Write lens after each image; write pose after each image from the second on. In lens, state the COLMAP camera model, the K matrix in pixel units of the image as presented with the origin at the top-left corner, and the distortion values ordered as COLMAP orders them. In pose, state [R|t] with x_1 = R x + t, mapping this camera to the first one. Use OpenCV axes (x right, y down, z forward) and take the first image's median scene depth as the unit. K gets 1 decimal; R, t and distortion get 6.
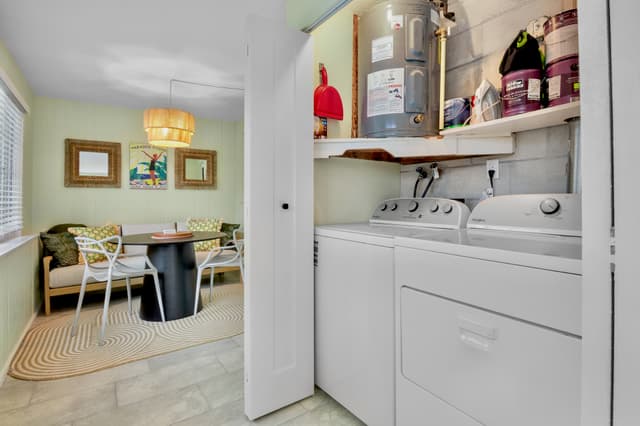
lens RADIAL K [[310.3, 0, 320.2], [0, 310.3, 202.3], [0, 0, 1]] dist [-0.000746, 0.000039]
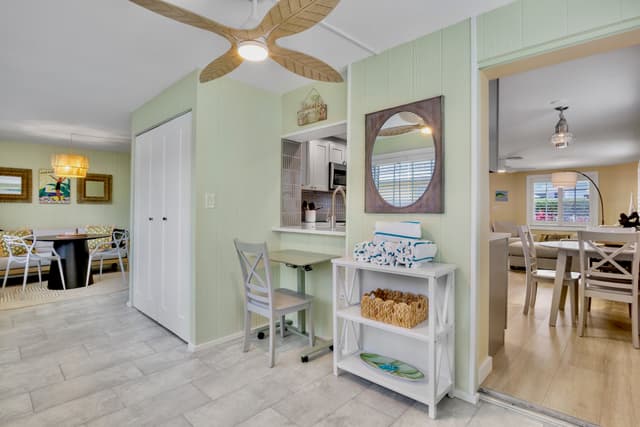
lens RADIAL K [[330.0, 0, 319.2], [0, 330.0, 209.9], [0, 0, 1]] dist [0.000807, 0.000127]
pose [[0.985435, 0.005438, 0.169968, 0.350905], [-0.004371, 0.999968, -0.006650, -0.011604], [-0.169999, 0.005810, 0.985427, -0.637127]]
